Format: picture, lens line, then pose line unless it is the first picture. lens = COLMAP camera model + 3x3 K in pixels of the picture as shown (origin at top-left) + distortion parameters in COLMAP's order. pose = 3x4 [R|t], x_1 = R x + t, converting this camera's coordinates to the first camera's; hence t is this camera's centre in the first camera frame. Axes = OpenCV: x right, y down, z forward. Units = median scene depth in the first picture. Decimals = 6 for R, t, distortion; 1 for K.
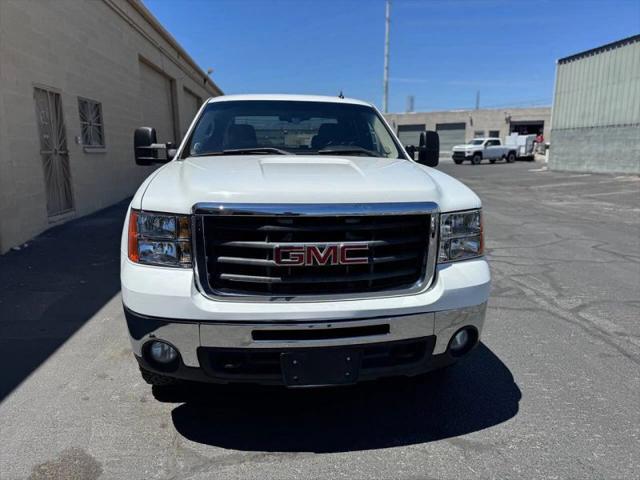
lens RADIAL K [[454.5, 0, 319.3], [0, 454.5, 238.6], [0, 0, 1]] dist [0.045288, -0.059934]
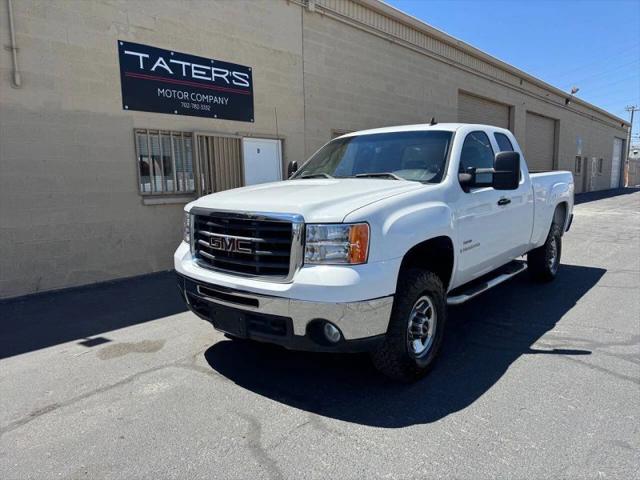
lens RADIAL K [[454.5, 0, 318.9], [0, 454.5, 242.8], [0, 0, 1]] dist [0.045288, -0.059934]
pose [[0.679946, 0.095020, -0.727080, 0.641646], [-0.128085, 0.991715, 0.009823, -0.010016], [0.721989, 0.086449, 0.686483, 0.090616]]
